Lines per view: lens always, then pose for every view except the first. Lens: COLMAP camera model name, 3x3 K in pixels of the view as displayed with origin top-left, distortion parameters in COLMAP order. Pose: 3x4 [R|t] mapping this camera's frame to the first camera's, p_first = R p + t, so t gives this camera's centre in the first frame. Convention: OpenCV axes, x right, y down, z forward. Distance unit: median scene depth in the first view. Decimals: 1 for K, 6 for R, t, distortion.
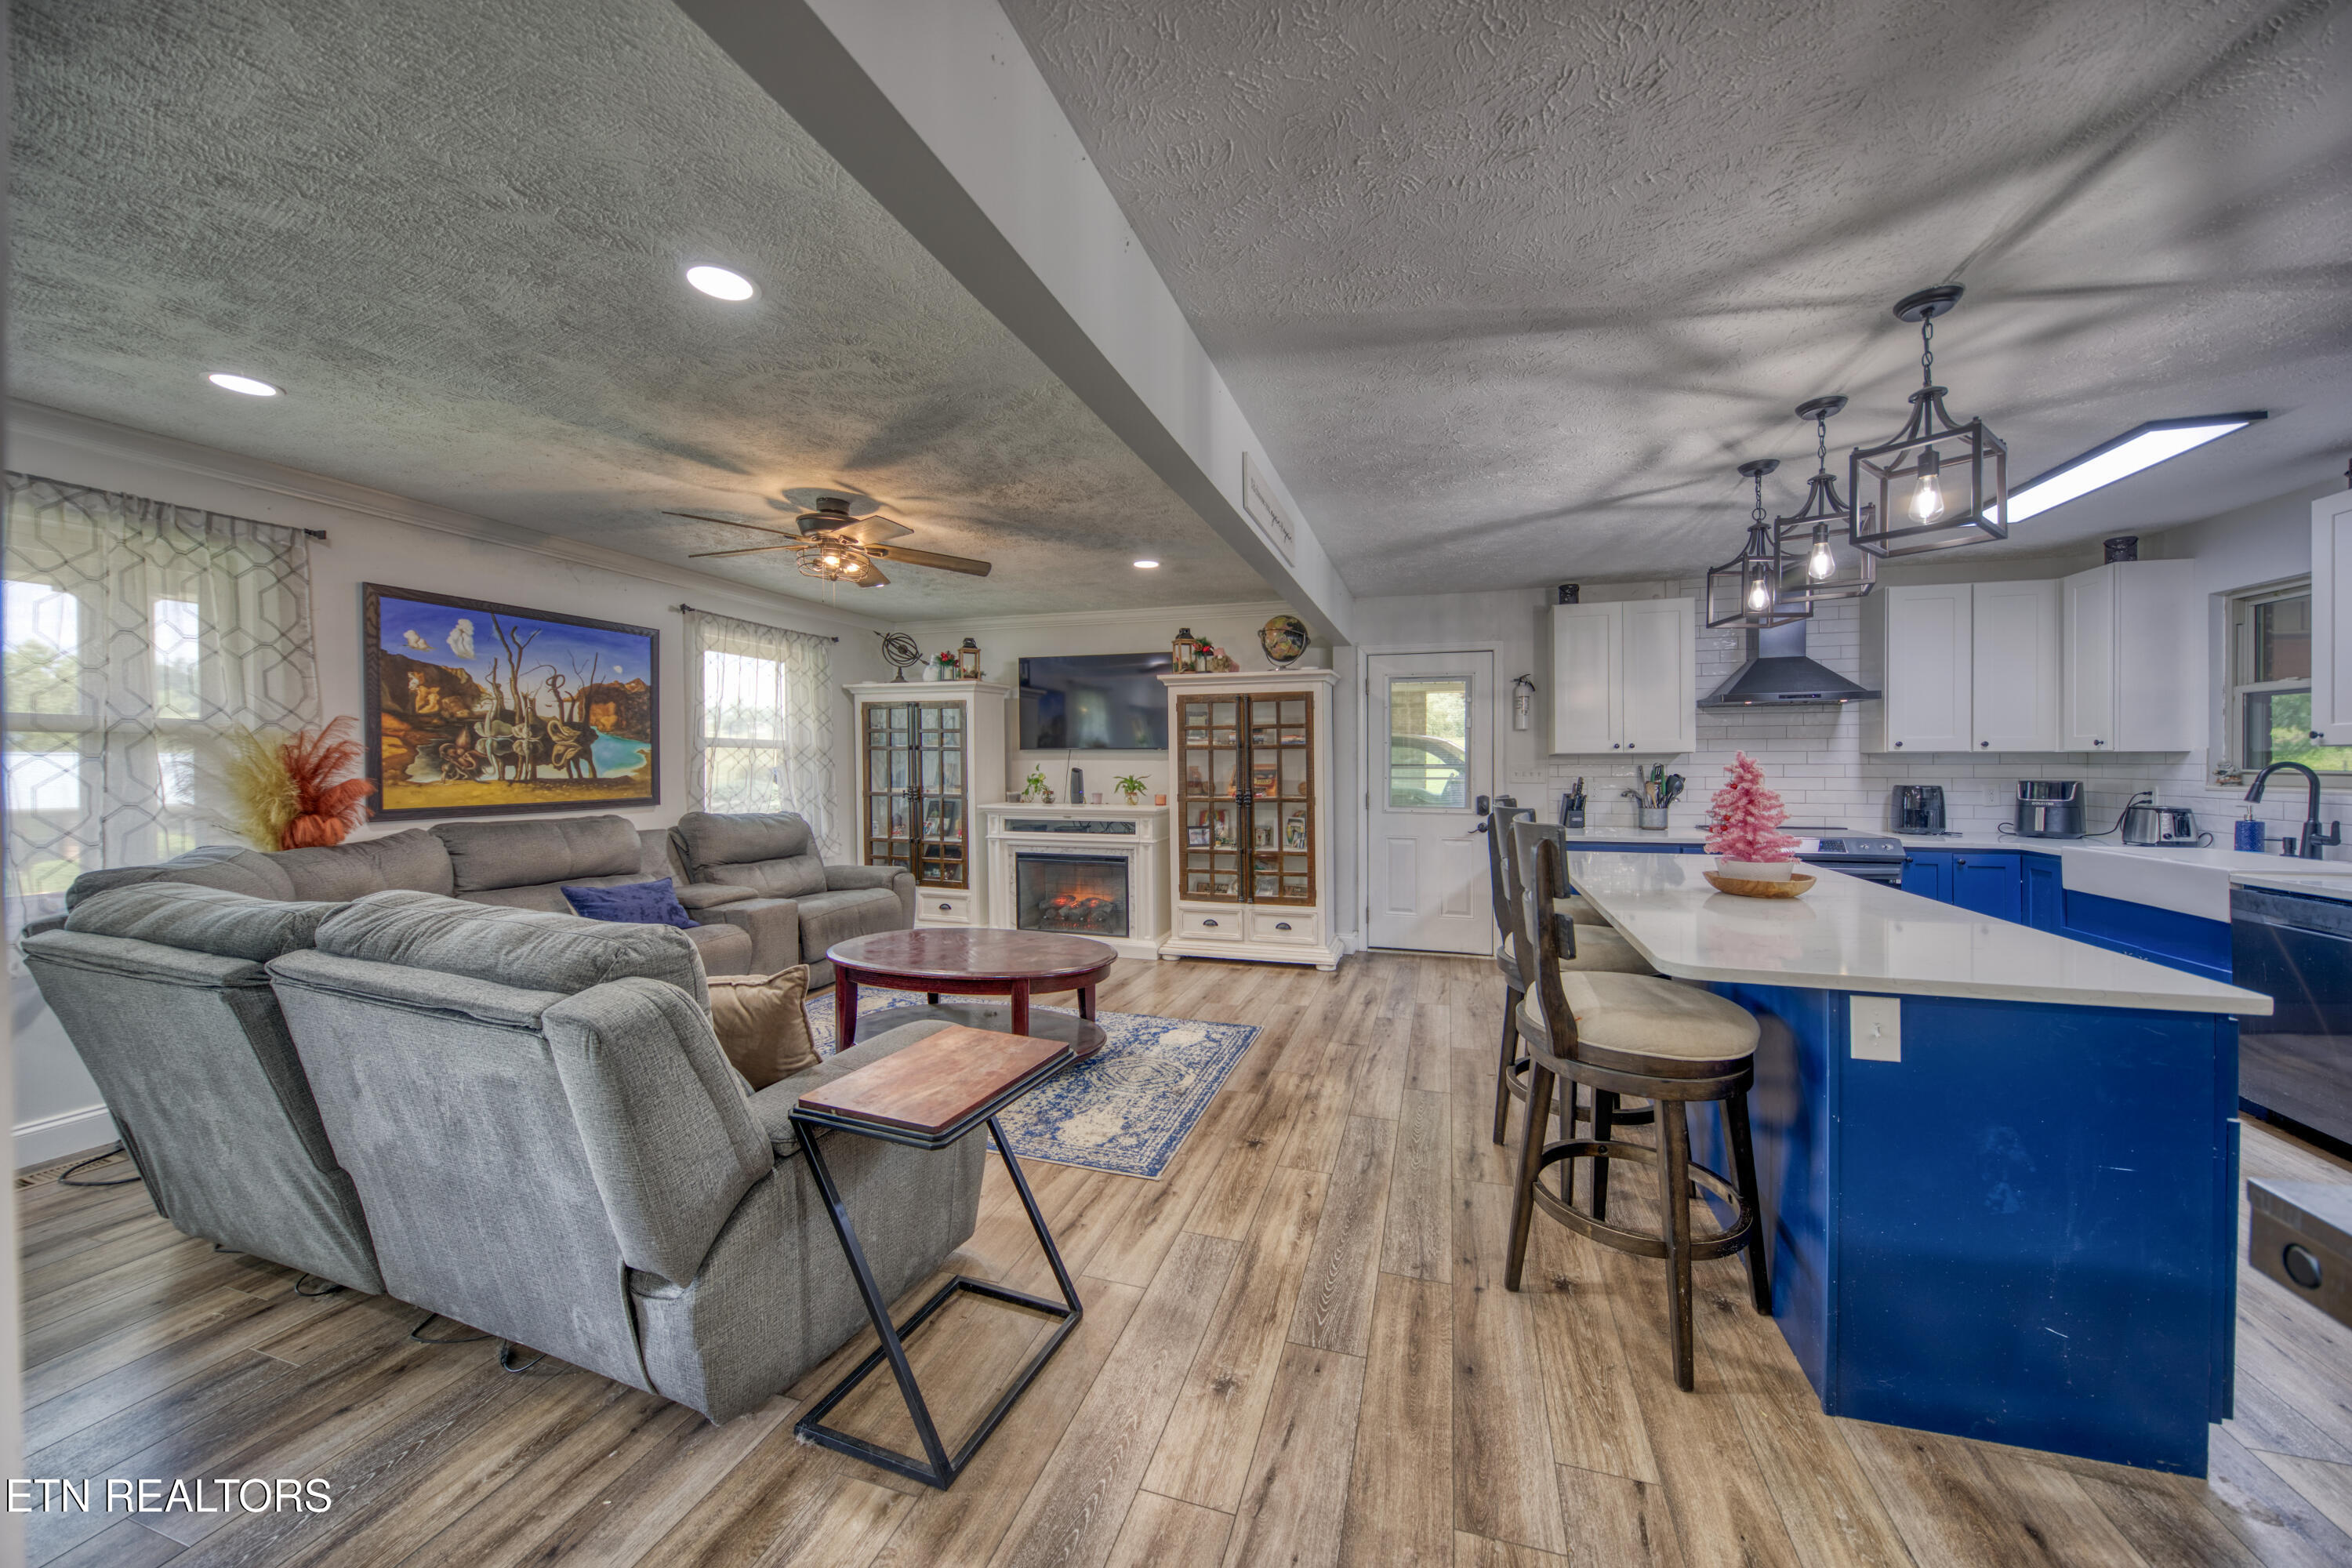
lens RADIAL K [[812.3, 0, 1208.2], [0, 812.3, 768.1], [0, 0, 1]] dist [0.016187, -0.007838]
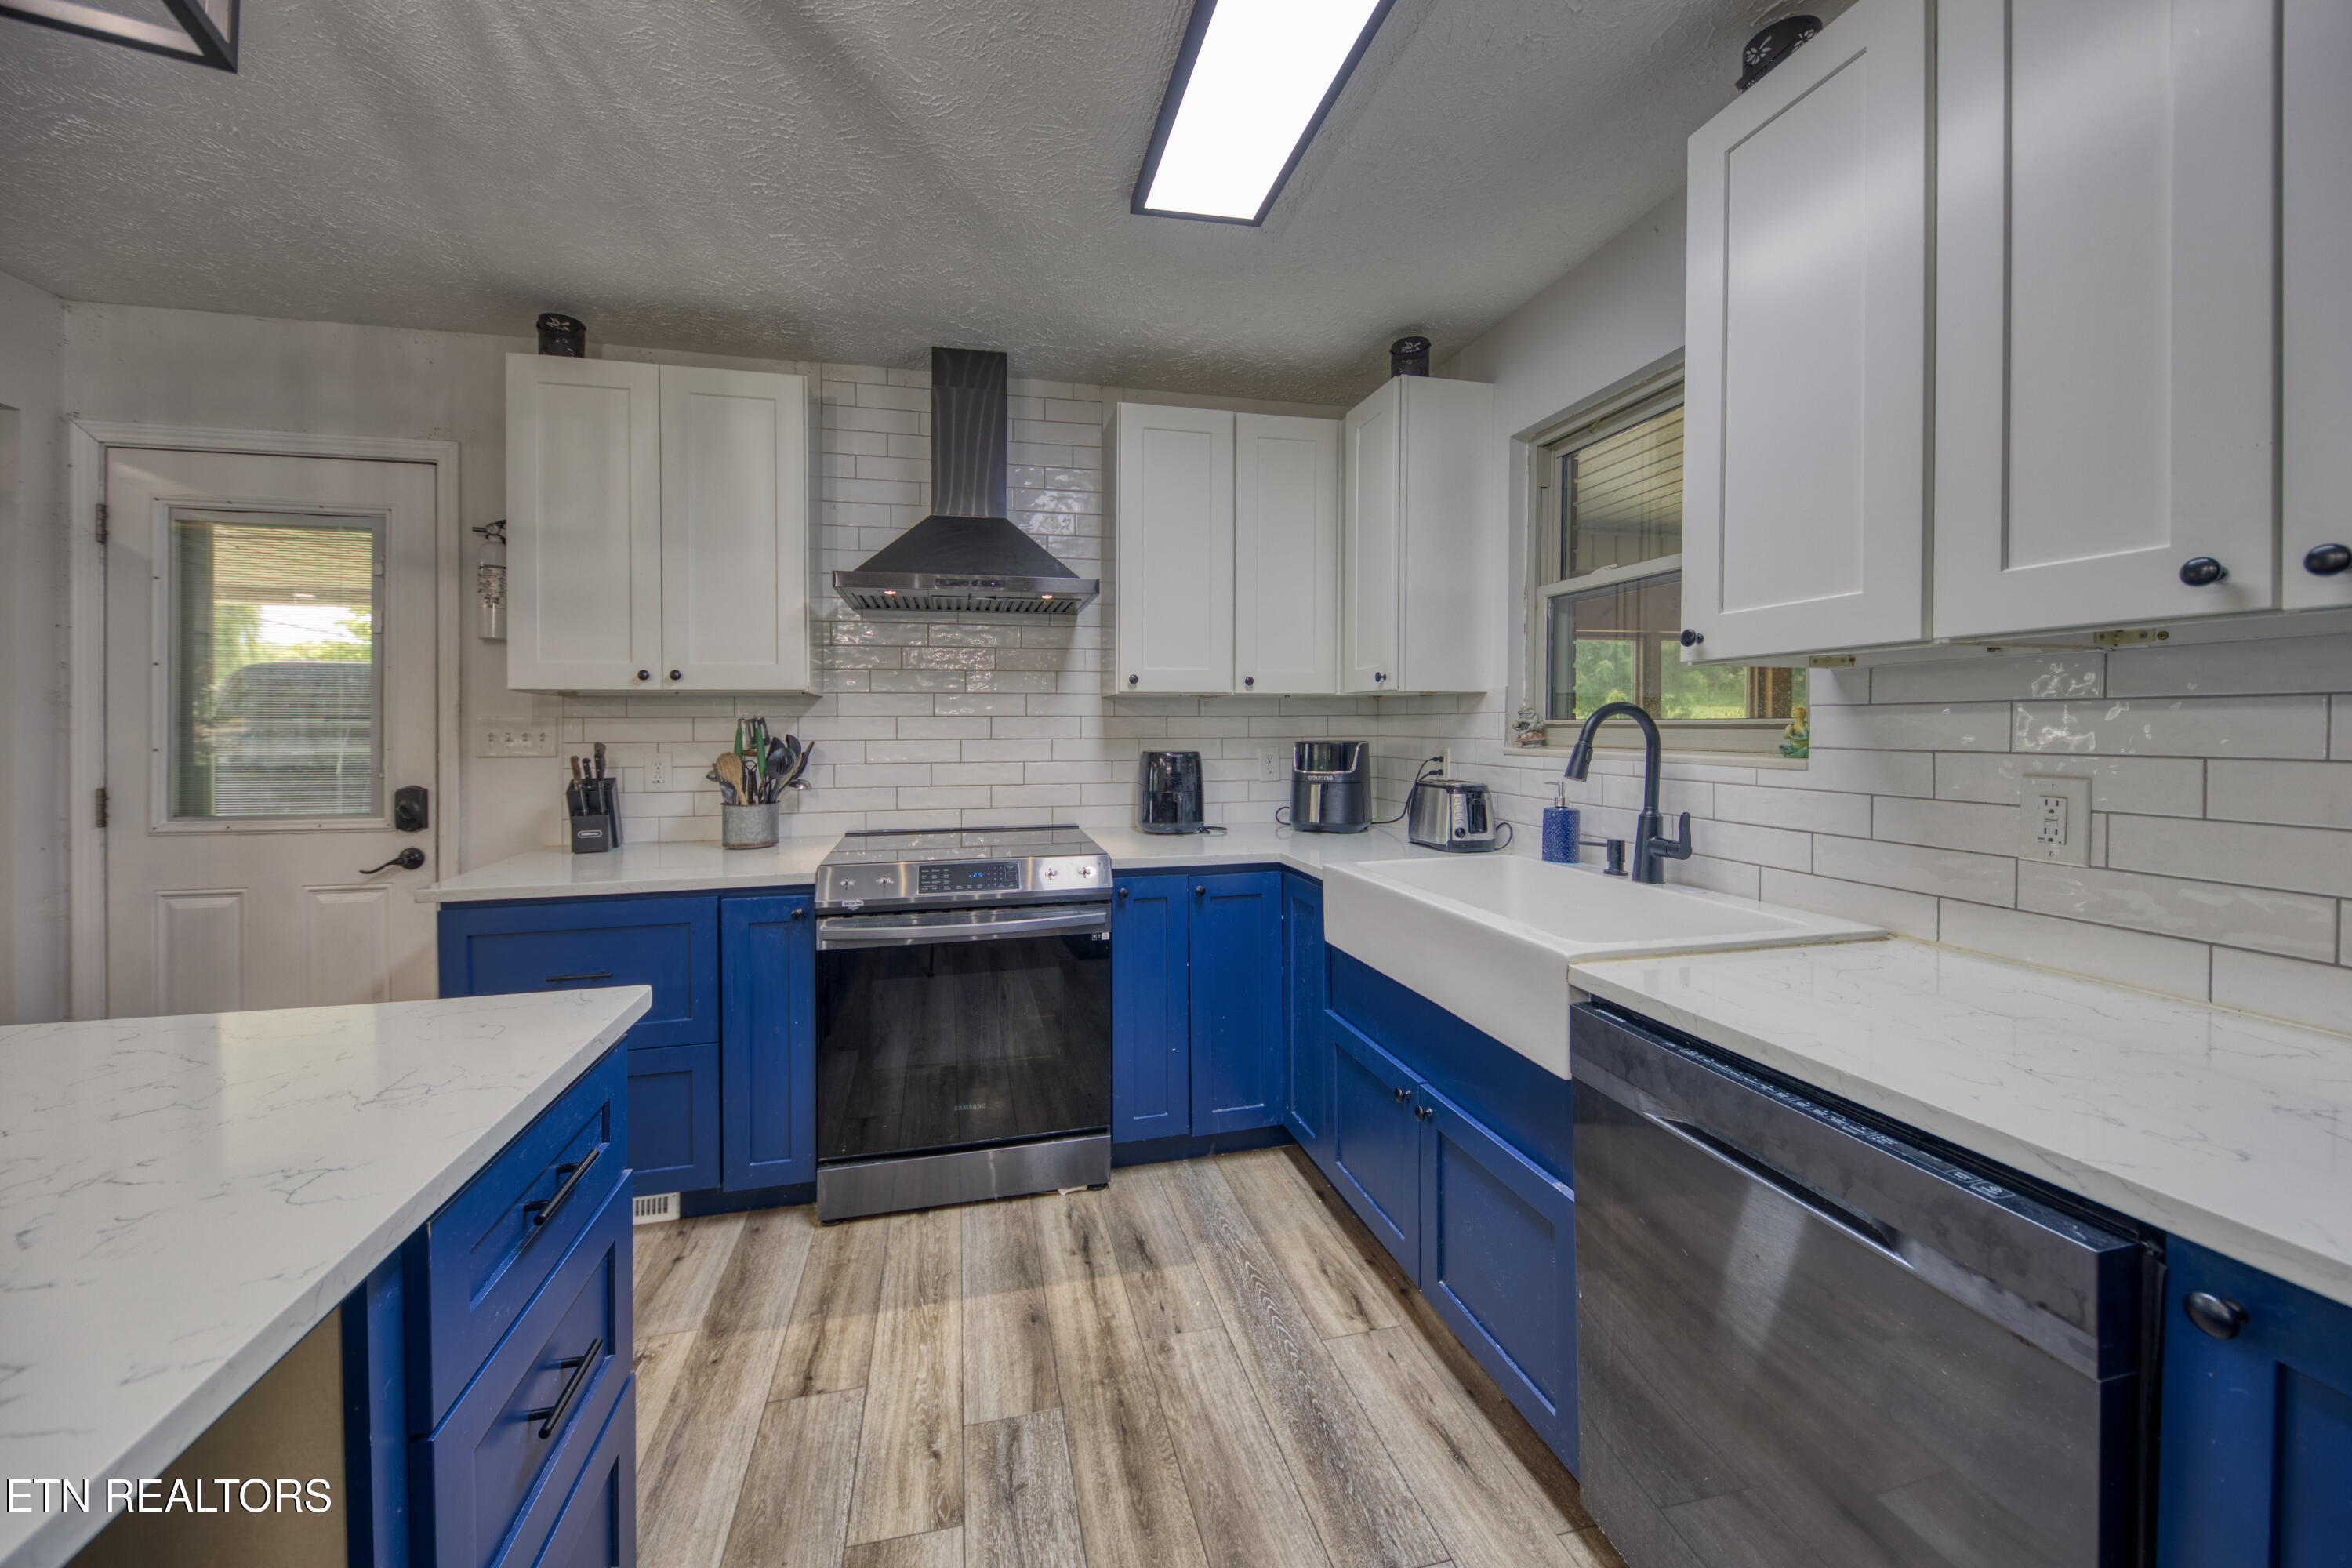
lens RADIAL K [[832.0, 0, 1153.7], [0, 832.0, 753.6], [0, 0, 1]] dist [-0.001112, -0.000198]
pose [[0.870831, -0.017372, 0.491275, 0.623038], [0.004682, 0.999623, 0.027050, 0.007435], [-0.491560, -0.021256, 0.870585, 0.533691]]
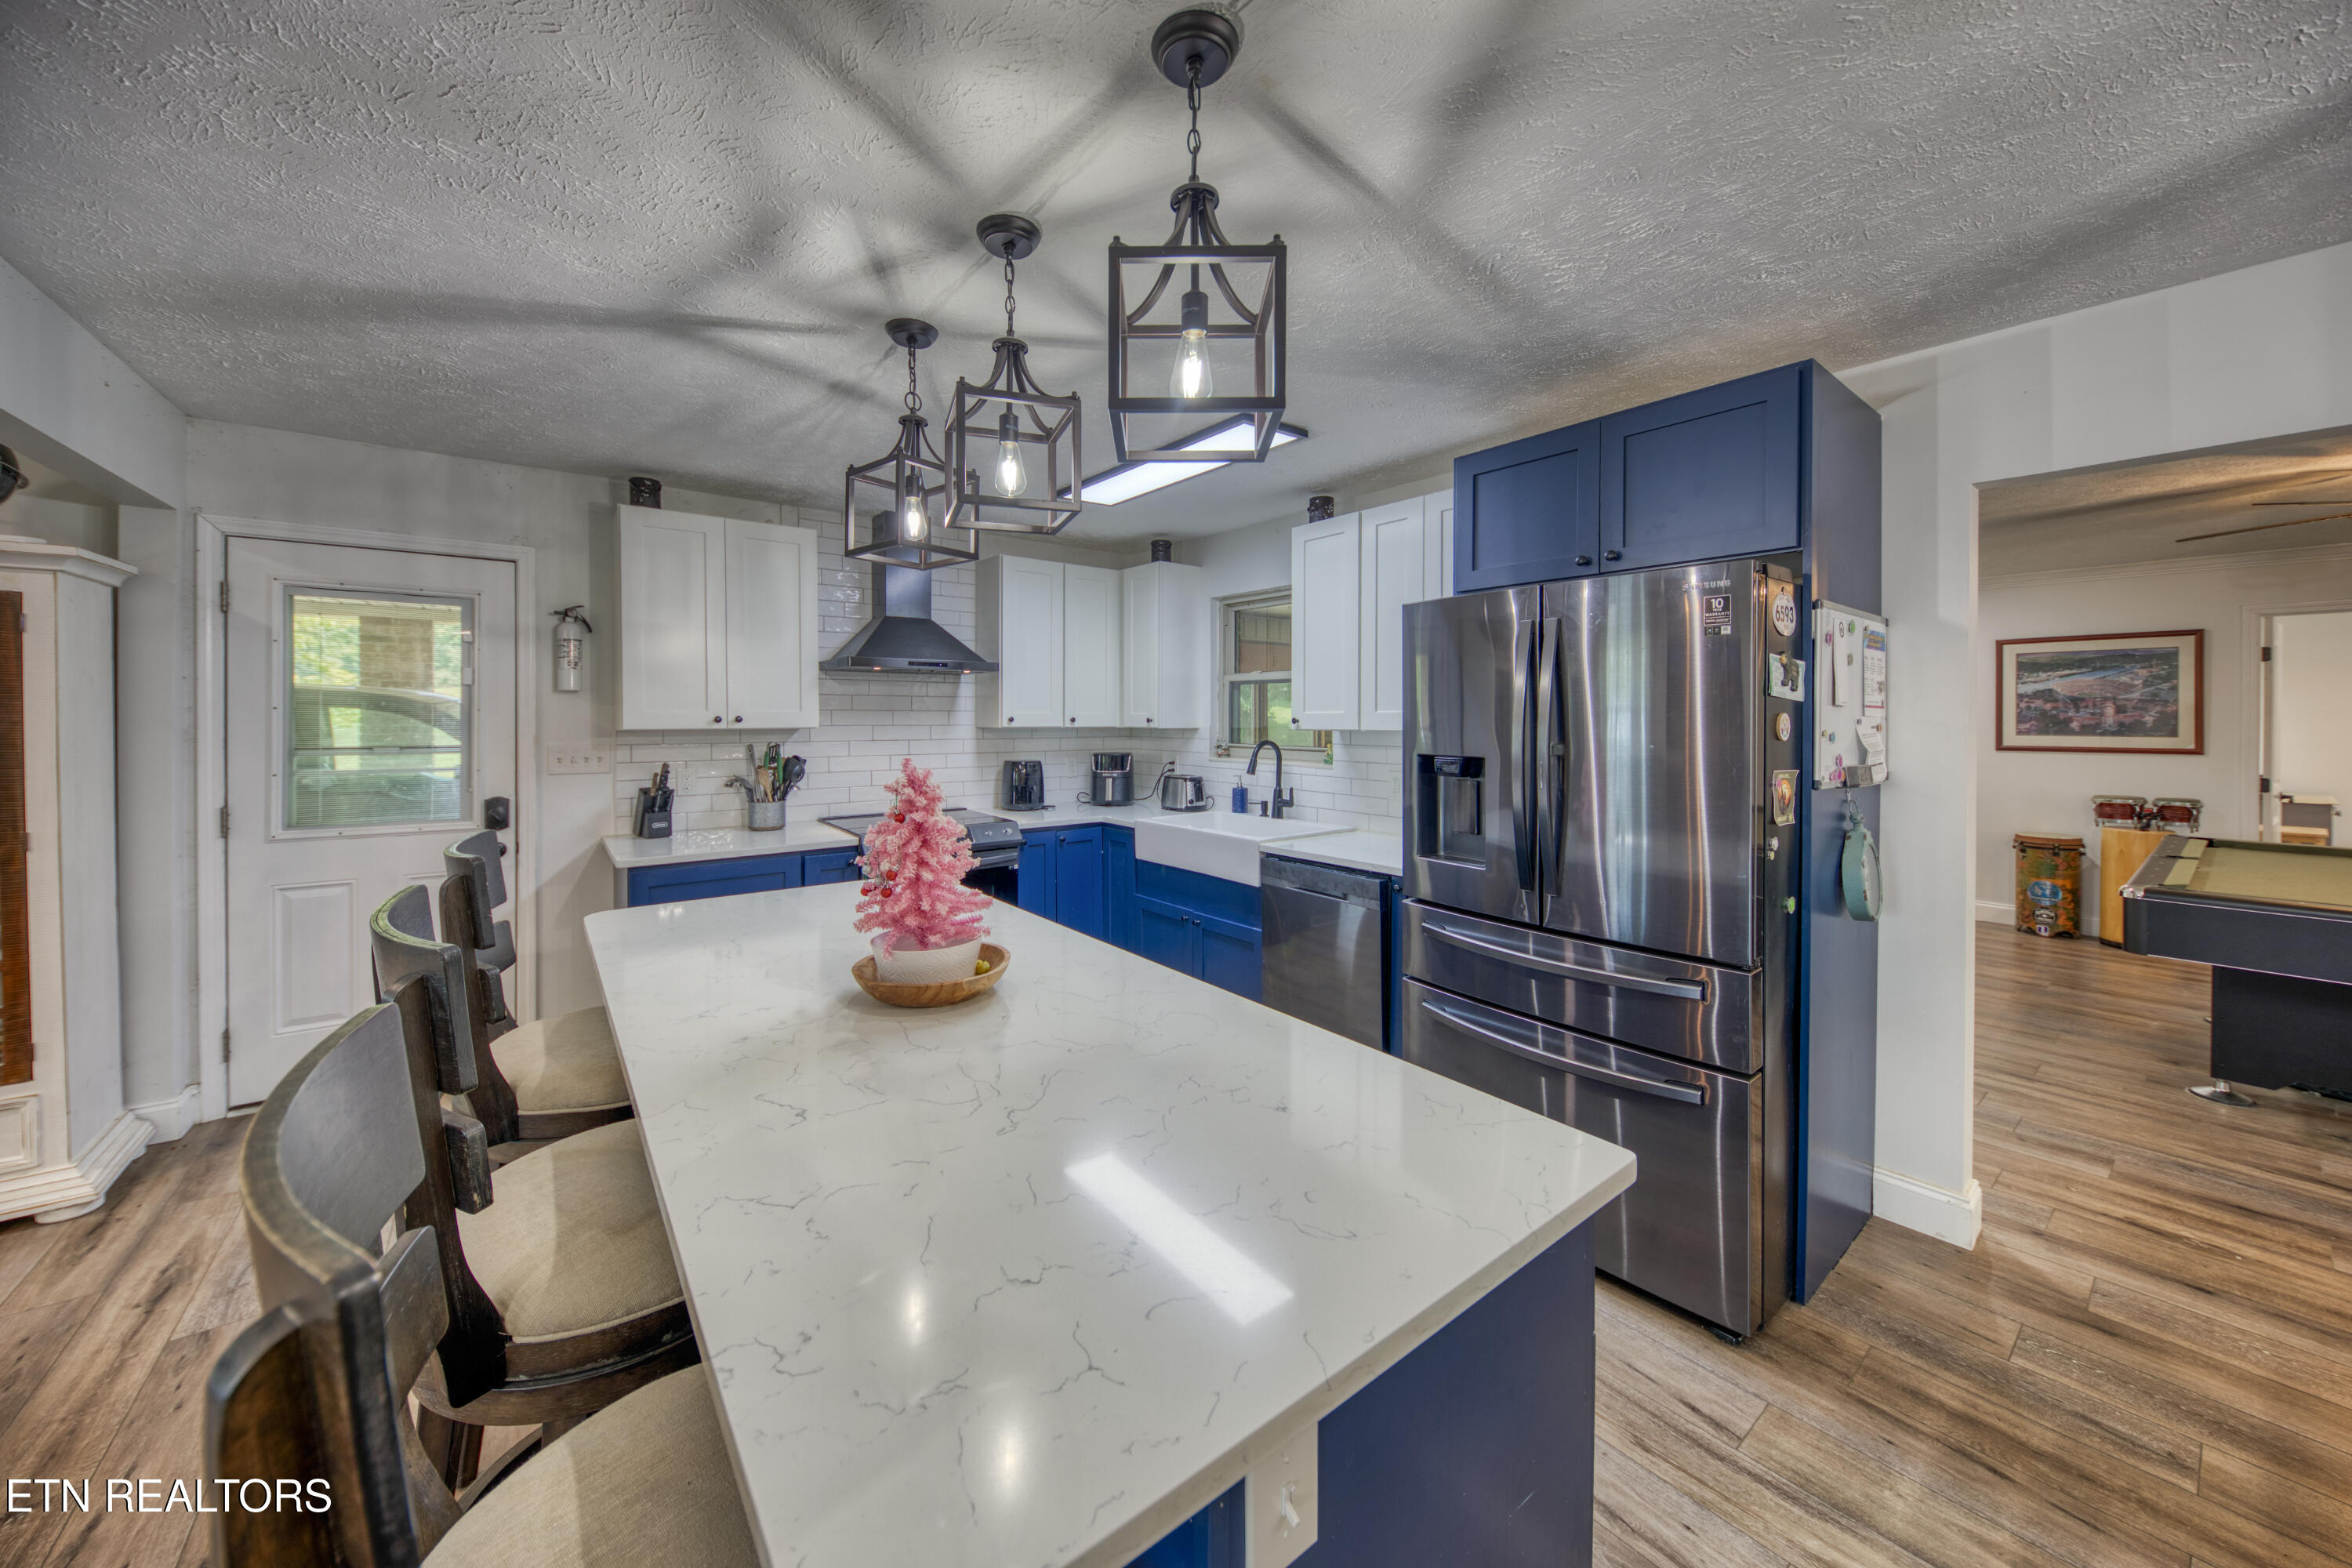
lens RADIAL K [[829.0, 0, 1140.2], [0, 829.0, 719.6], [0, 0, 1]] dist [0.000361, -0.000159]
pose [[0.602524, -0.001100, 0.798100, 0.171676], [0.002237, 0.999997, -0.000311, -0.030638], [-0.798097, 0.001973, 0.602525, 0.317697]]
